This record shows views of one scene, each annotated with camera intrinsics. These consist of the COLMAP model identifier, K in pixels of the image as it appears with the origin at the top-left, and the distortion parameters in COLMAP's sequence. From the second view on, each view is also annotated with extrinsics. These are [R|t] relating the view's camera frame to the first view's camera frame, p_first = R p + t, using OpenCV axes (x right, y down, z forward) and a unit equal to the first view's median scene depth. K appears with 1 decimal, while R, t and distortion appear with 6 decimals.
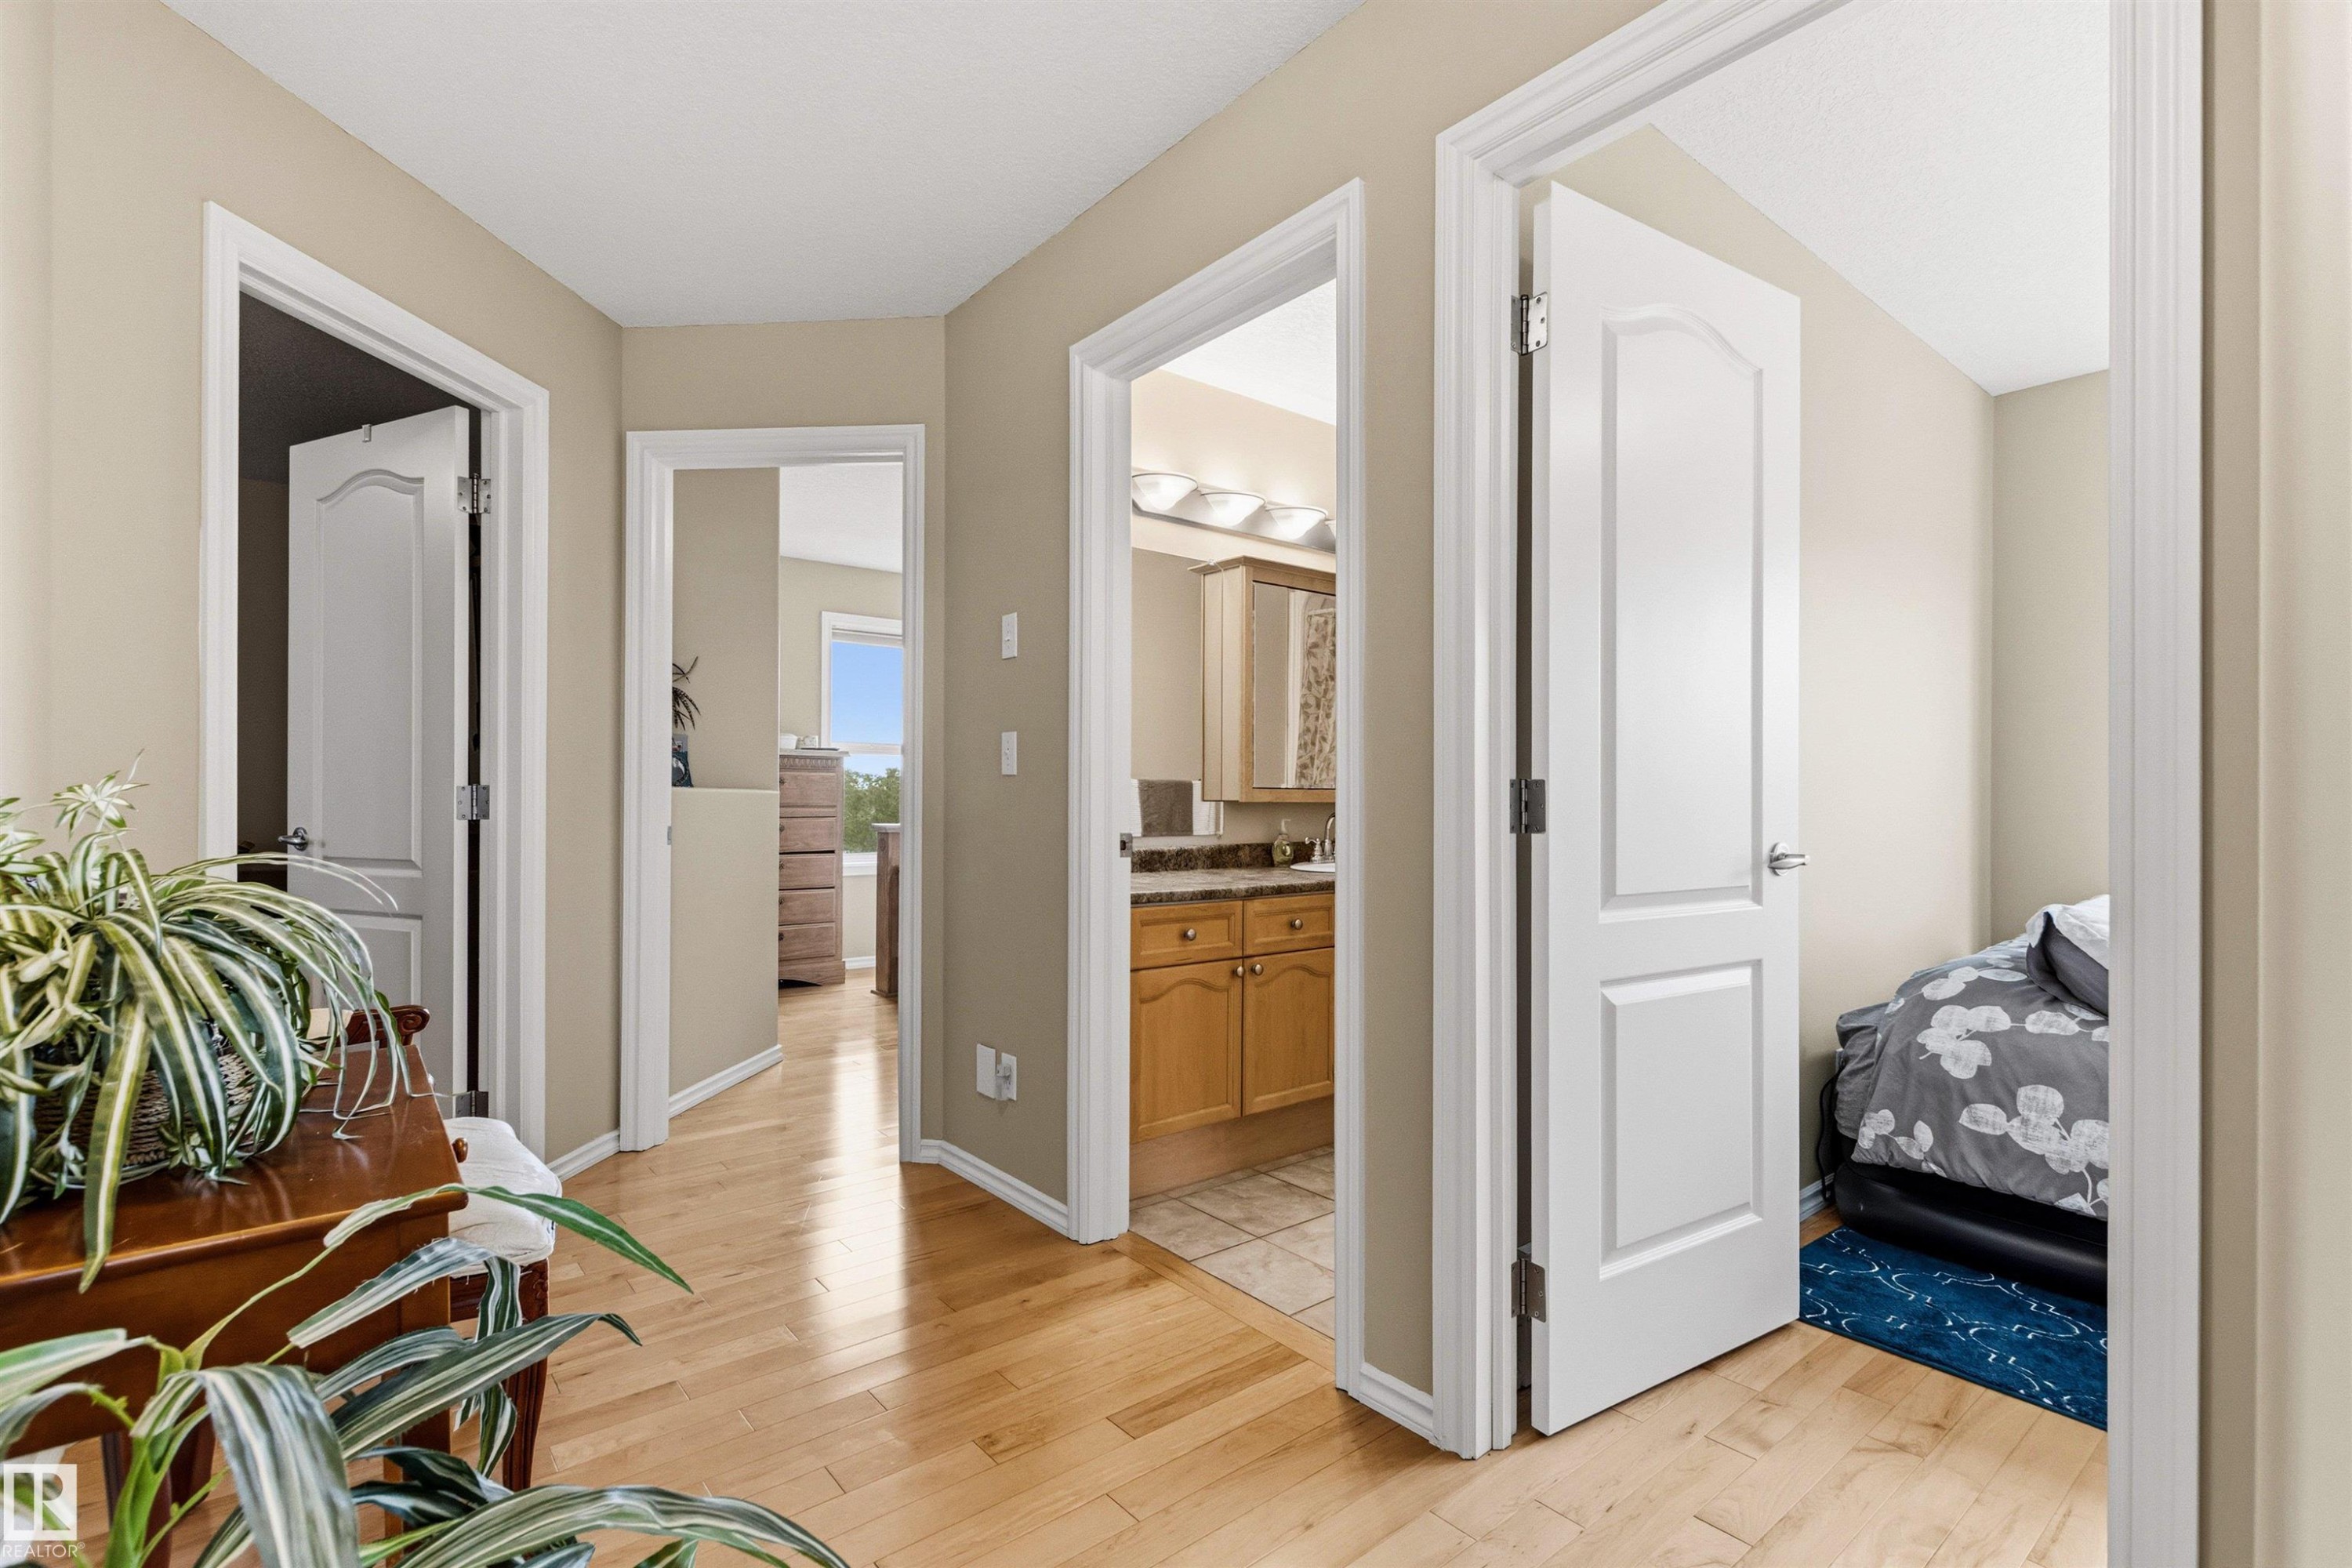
lens RADIAL K [[1068.9, 0, 1173.0], [0, 1068.9, 796.5], [0, 0, 1]] dist [-0.013071, 0.000008]
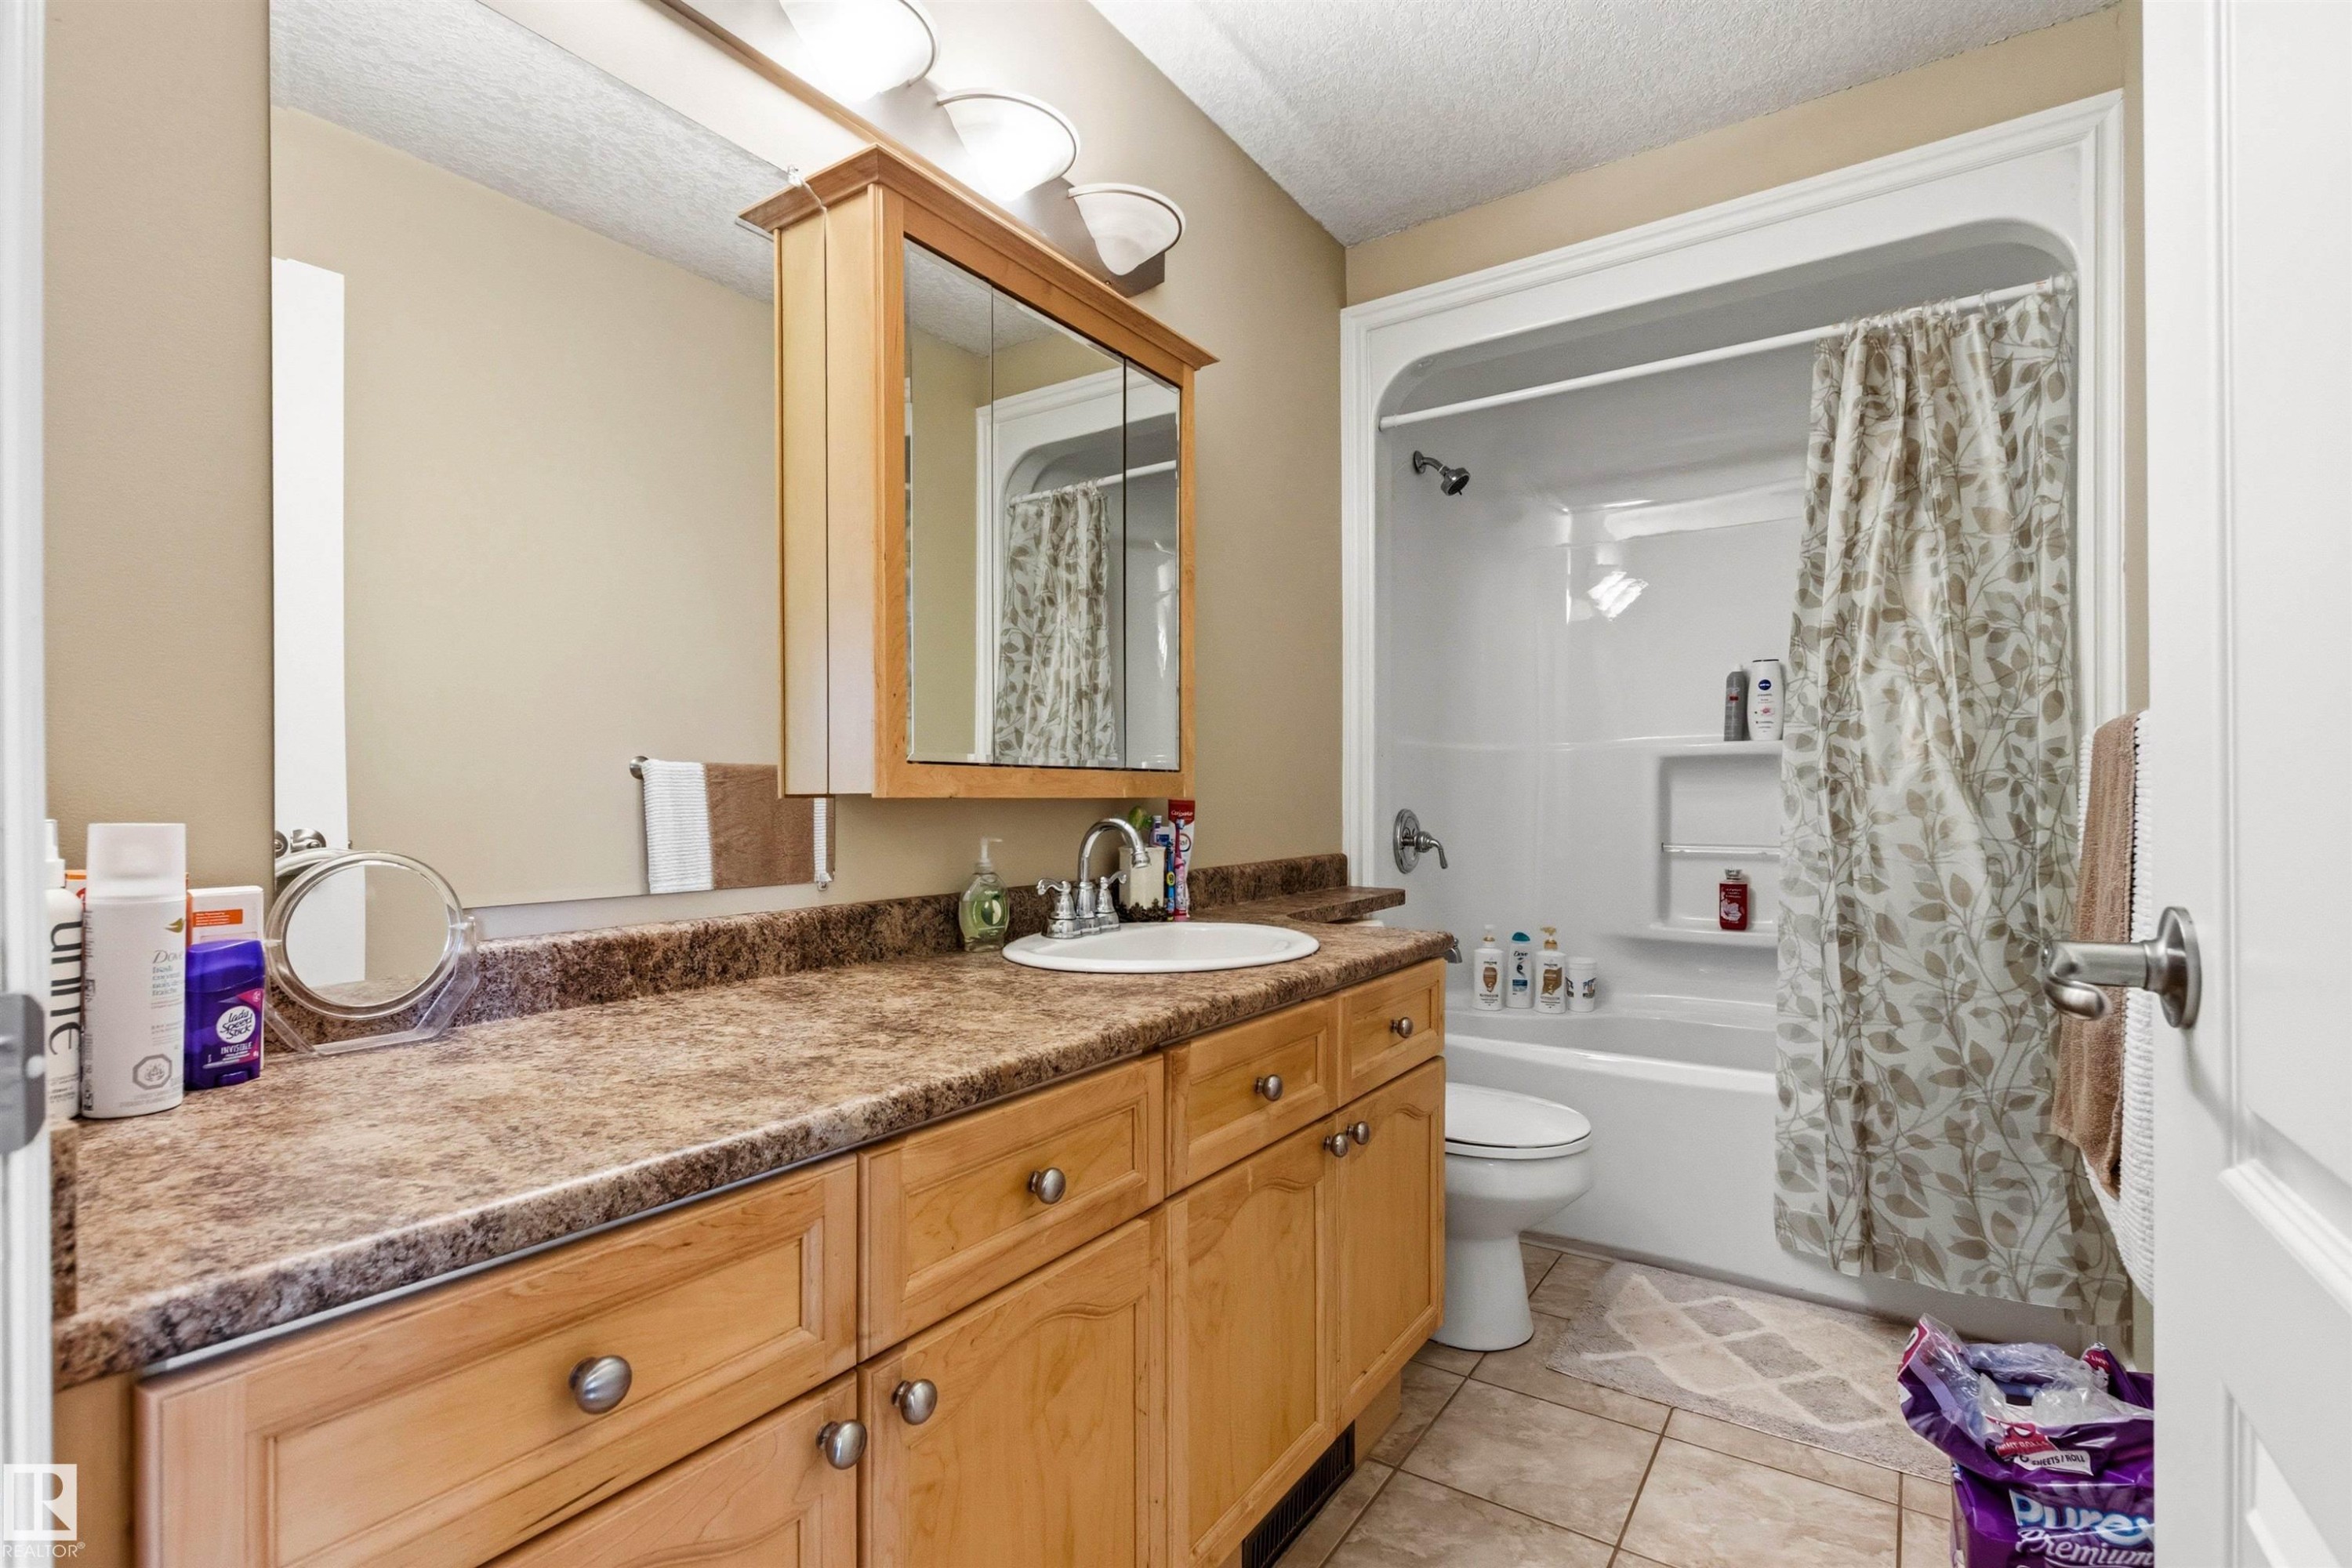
lens RADIAL K [[1075.0, 0, 1169.7], [0, 1075.0, 796.8], [0, 0, 1]] dist [0.005829, -0.001513]
pose [[0.957555, -0.009042, 0.288110, 0.049994], [0.010264, 0.999944, -0.002730, 0.006613], [-0.288069, 0.005572, 0.957593, 0.564958]]
